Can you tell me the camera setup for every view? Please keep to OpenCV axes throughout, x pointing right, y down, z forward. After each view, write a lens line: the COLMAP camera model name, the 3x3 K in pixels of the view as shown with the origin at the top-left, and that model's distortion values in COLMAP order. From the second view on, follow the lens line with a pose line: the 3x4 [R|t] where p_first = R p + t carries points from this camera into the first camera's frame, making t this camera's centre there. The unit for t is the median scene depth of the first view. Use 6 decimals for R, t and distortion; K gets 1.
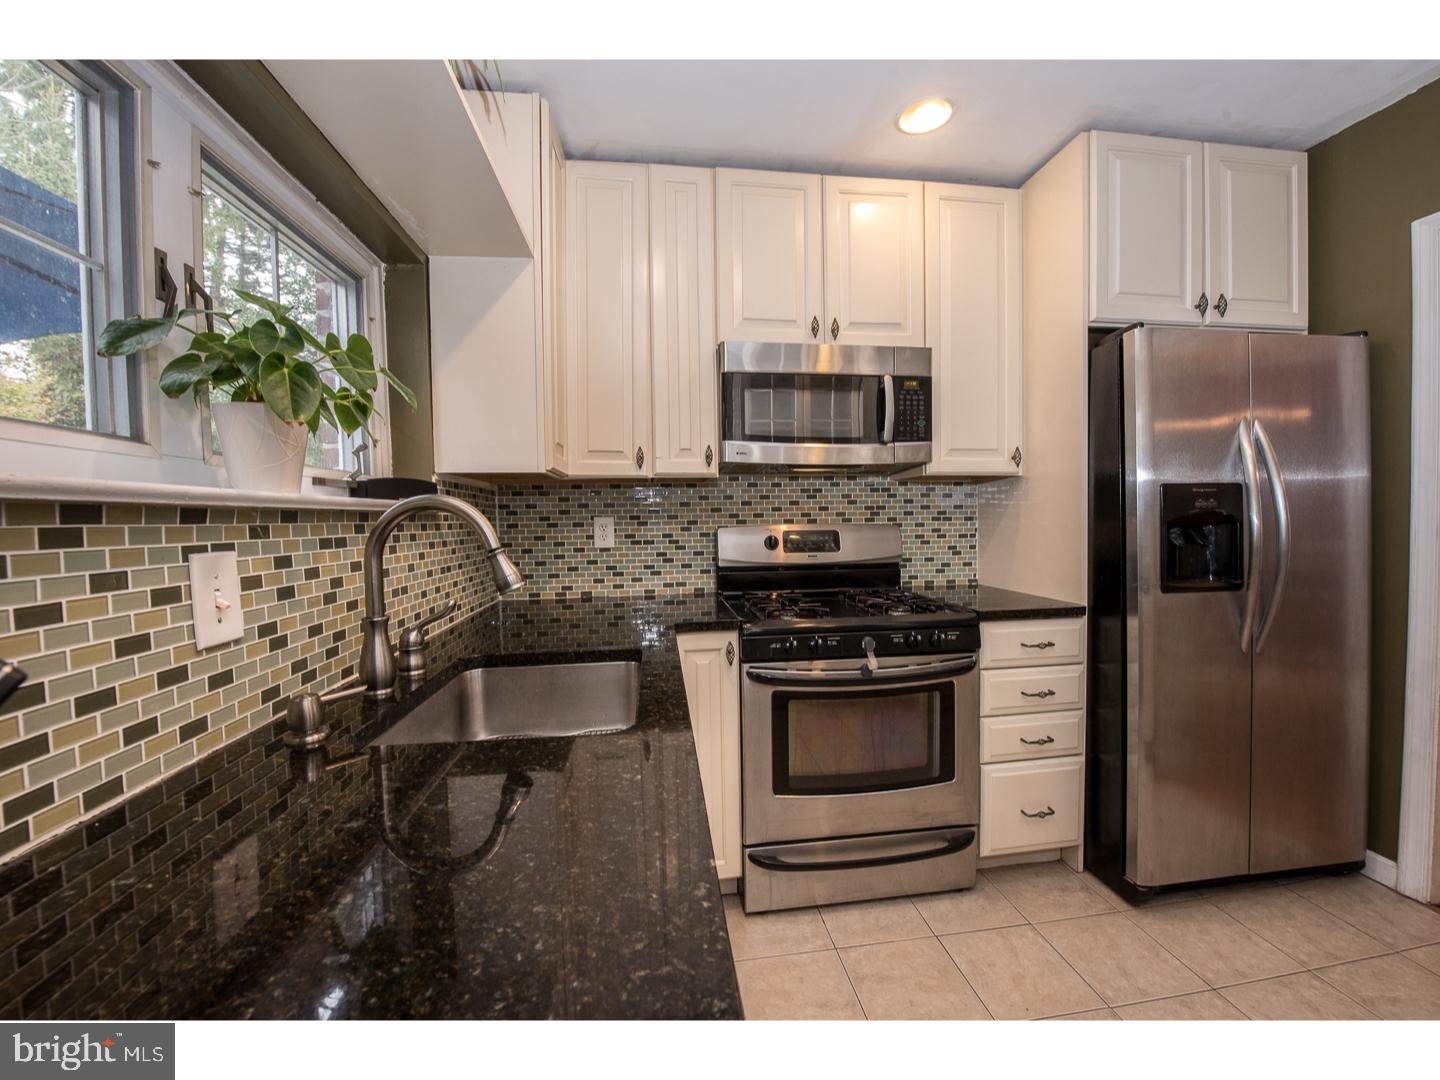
lens RADIAL K [[581.0, 0, 720.0], [0, 581.0, 540.0], [0, 0, 1]] dist [-0.000953, -0.000206]
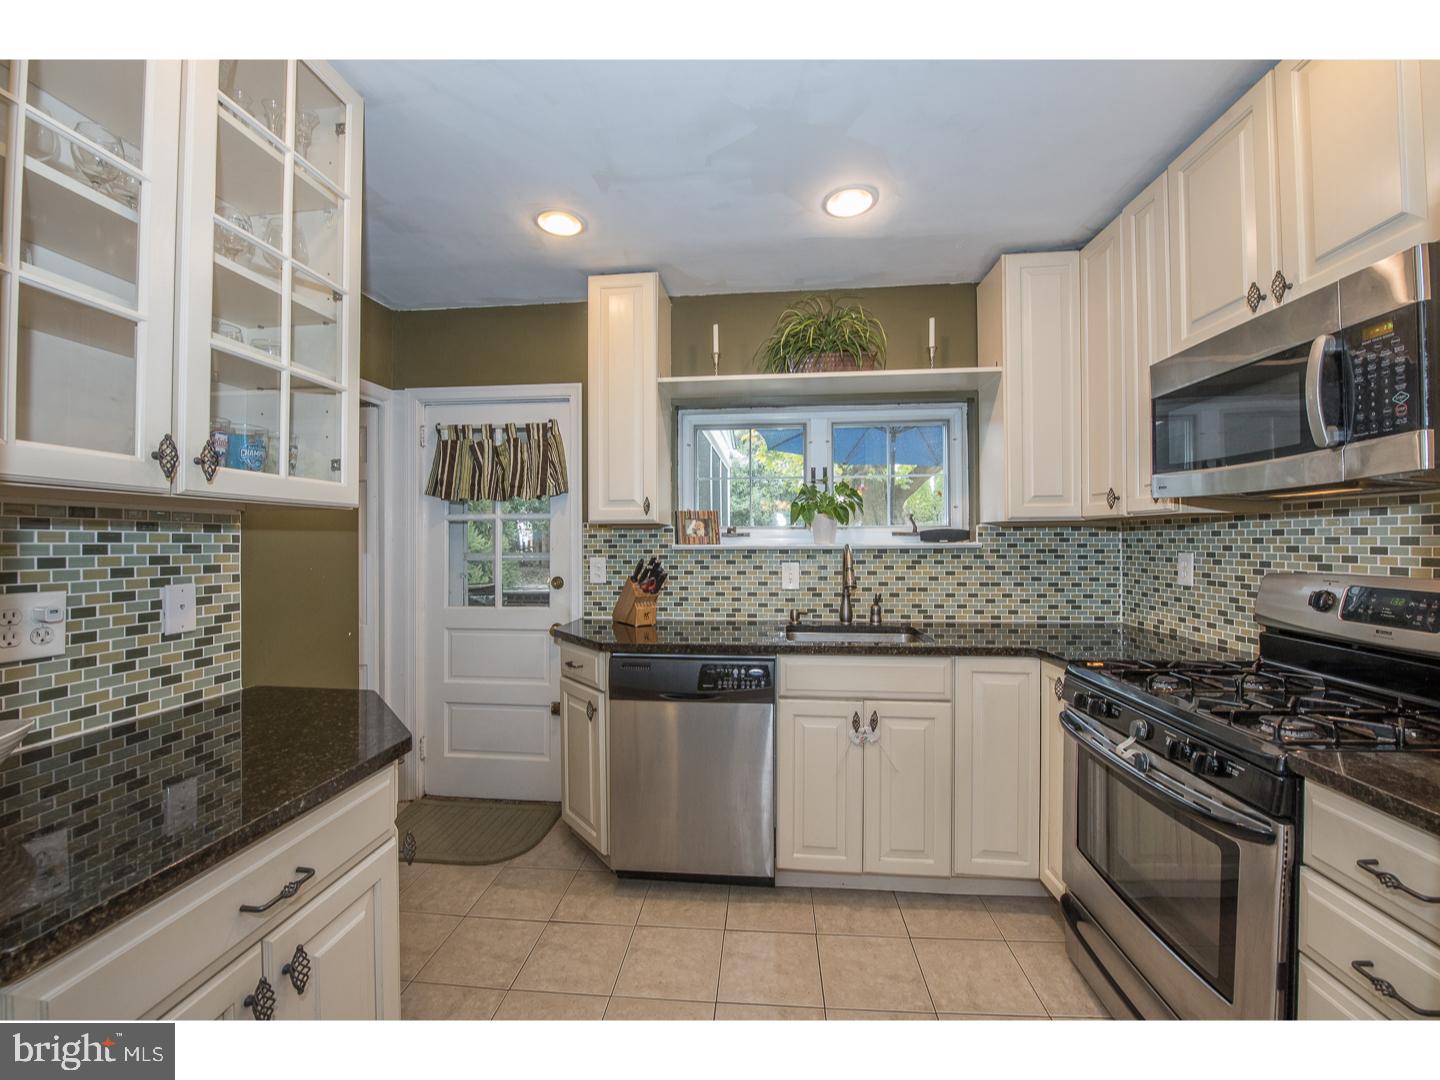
lens RADIAL K [[581.0, 0, 720.0], [0, 581.0, 540.0], [0, 0, 1]] dist [-0.000953, -0.000206]
pose [[-0.223951, 0.017759, -0.974438, 0.892977], [-0.026229, 0.999362, 0.024241, -0.063843], [0.974247, 0.030987, -0.223343, 0.475409]]
